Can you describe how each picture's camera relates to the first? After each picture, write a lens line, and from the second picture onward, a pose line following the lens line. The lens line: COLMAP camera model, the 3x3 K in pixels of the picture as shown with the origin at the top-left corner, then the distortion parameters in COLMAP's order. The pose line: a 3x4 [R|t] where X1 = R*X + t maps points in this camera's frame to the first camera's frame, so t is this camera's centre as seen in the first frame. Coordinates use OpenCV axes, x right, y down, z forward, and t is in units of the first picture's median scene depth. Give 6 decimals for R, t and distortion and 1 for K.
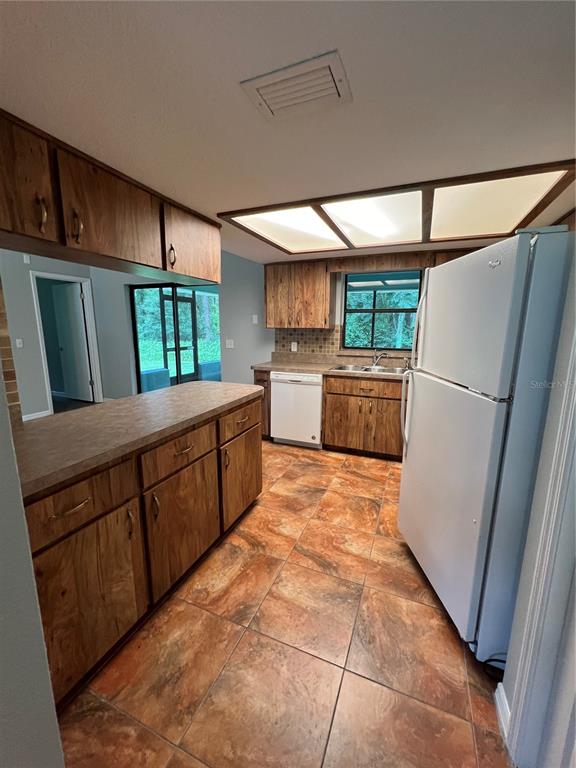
lens RADIAL K [[314.8, 0, 287.6], [0, 314.8, 382.6], [0, 0, 1]] dist [-0.000441, -0.000005]
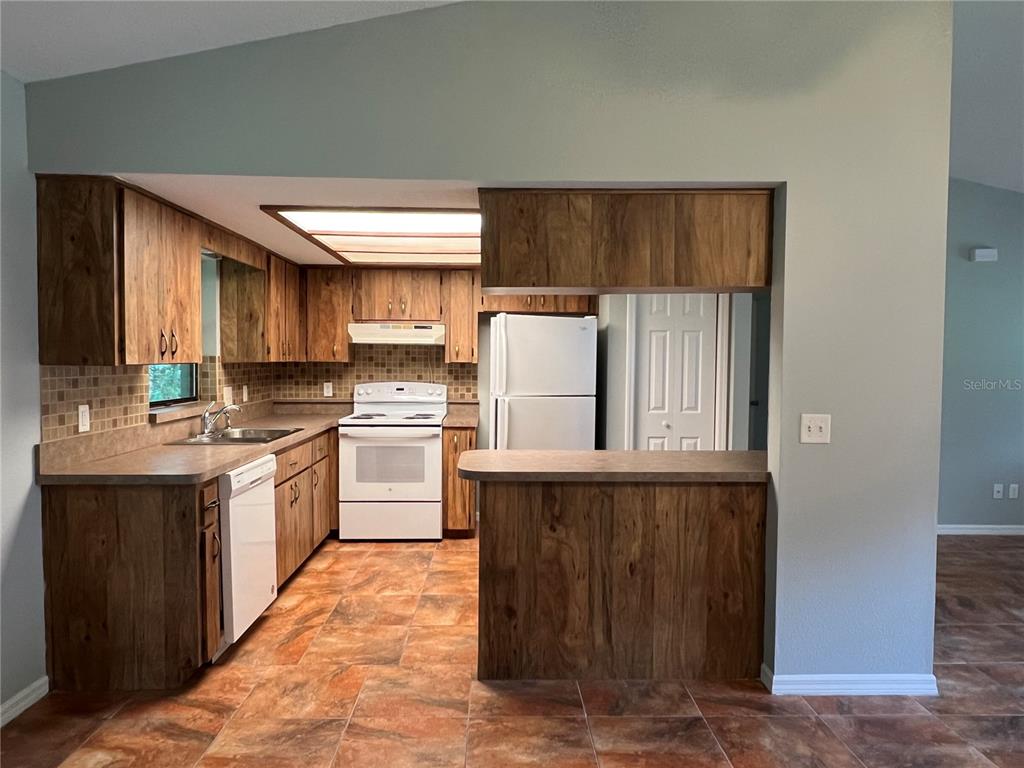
lens RADIAL K [[662.9, 0, 511.3], [0, 662.9, 384.8], [0, 0, 1]] dist [-0.002247, -0.000196]
pose [[-0.395503, -0.043569, 0.917431, -1.077215], [0.161474, 0.980018, 0.116152, -0.206994], [-0.904159, 0.194080, -0.380565, 1.111341]]
